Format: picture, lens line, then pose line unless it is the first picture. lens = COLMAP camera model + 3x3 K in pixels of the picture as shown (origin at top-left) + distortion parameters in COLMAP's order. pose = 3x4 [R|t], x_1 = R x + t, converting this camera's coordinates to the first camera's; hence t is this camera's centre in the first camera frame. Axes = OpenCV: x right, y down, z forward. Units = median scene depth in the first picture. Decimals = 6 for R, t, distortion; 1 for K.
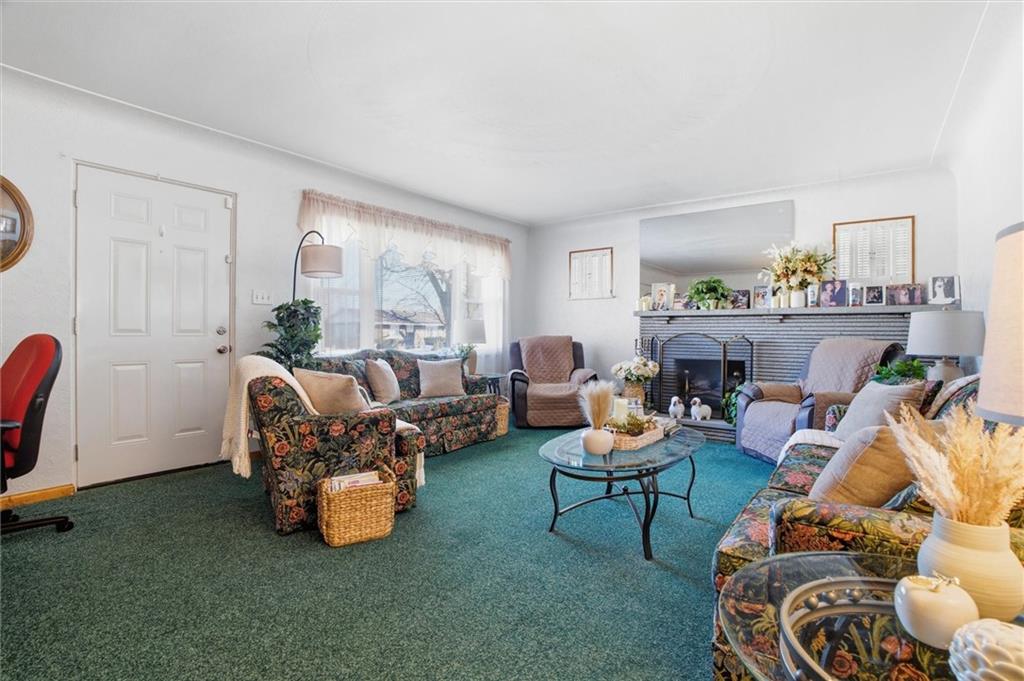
lens RADIAL K [[496.5, 0, 523.4], [0, 496.5, 337.5], [0, 0, 1]] dist [-0.072167, 0.027667]
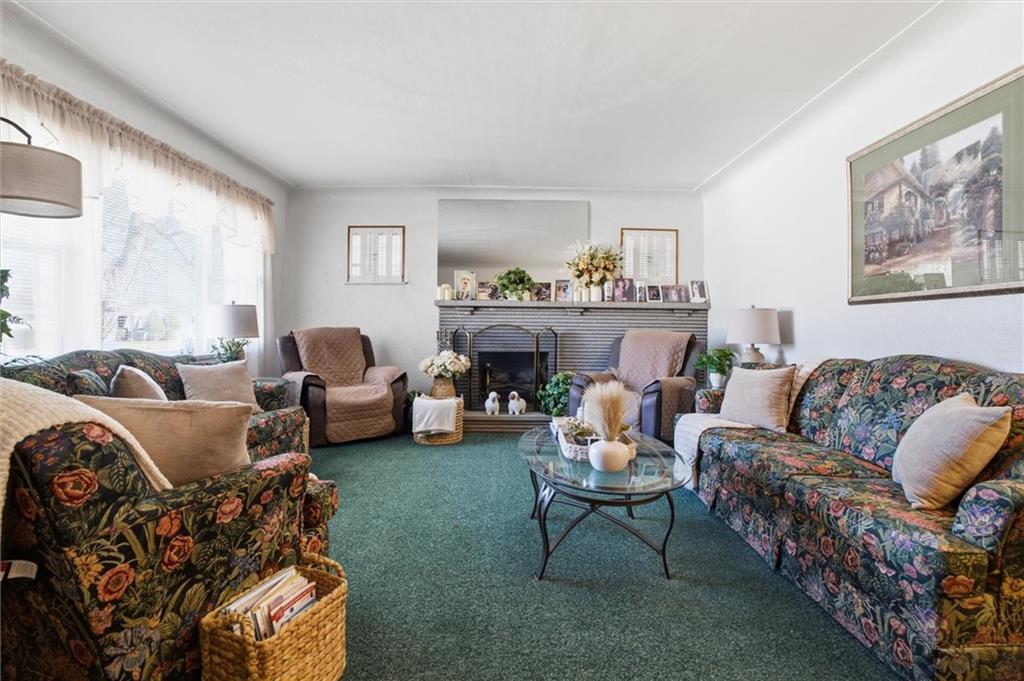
lens RADIAL K [[496.5, 0, 523.4], [0, 496.5, 337.5], [0, 0, 1]] dist [-0.072167, 0.027667]
pose [[0.789875, -0.010256, 0.613183, -0.244491], [0.000263, 0.999866, 0.016385, 0.000096], [-0.613268, -0.012781, 0.789771, 0.231379]]
